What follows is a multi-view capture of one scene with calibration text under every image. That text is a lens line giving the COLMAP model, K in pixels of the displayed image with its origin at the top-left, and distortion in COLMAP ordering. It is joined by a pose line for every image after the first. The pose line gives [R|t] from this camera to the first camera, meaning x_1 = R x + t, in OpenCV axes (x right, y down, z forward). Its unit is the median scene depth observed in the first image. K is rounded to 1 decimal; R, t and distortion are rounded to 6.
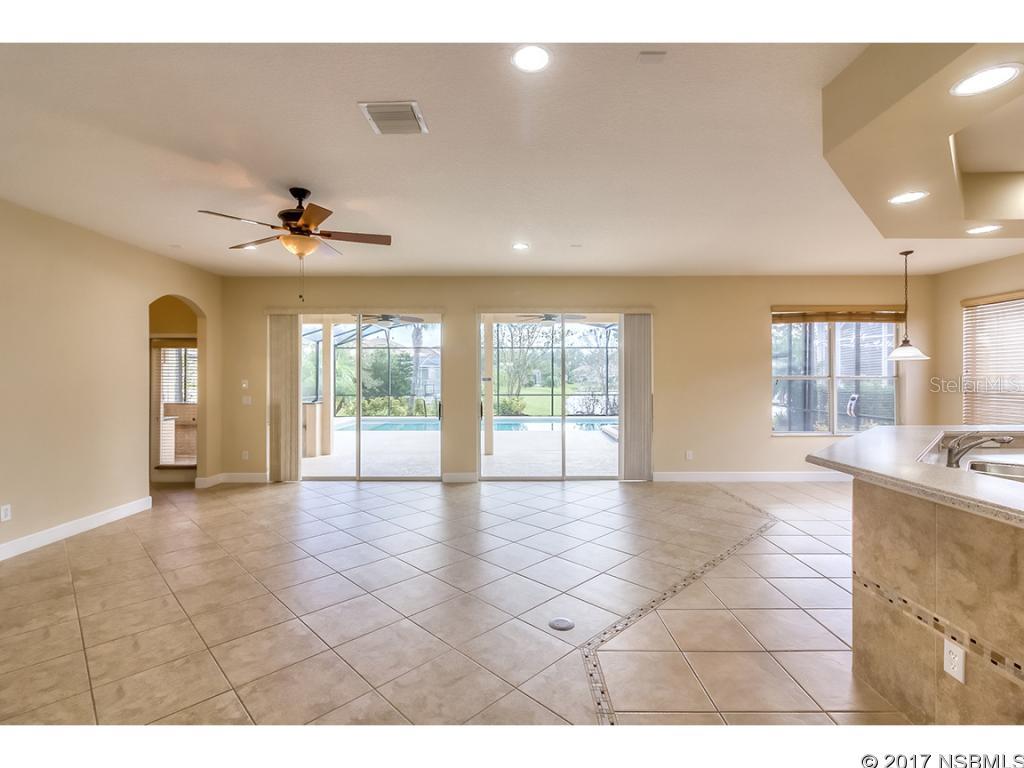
lens RADIAL K [[475.4, 0, 512.7], [0, 475.4, 379.2], [0, 0, 1]] dist [-0.000264, -0.000269]
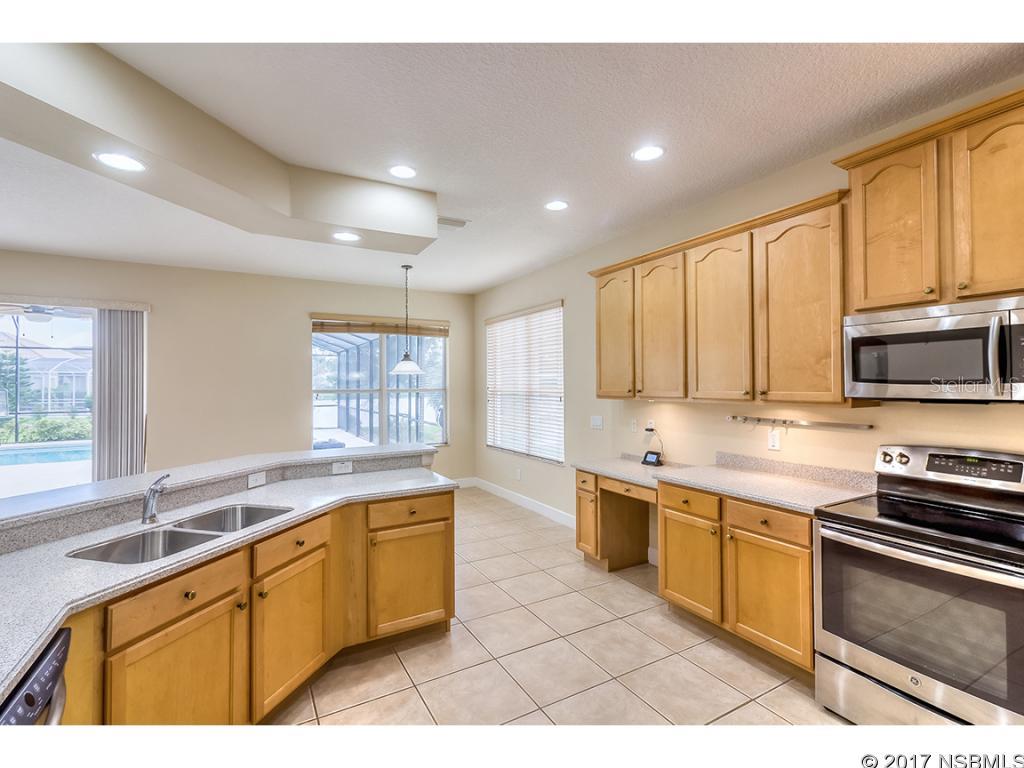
lens RADIAL K [[468.6, 0, 514.6], [0, 468.6, 380.0], [0, 0, 1]] dist [0.001182, 0.000040]
pose [[0.869135, 0.000732, 0.494574, 0.782153], [0.006659, 0.999891, -0.013181, -0.019091], [-0.494530, 0.014749, 0.869035, 0.043649]]
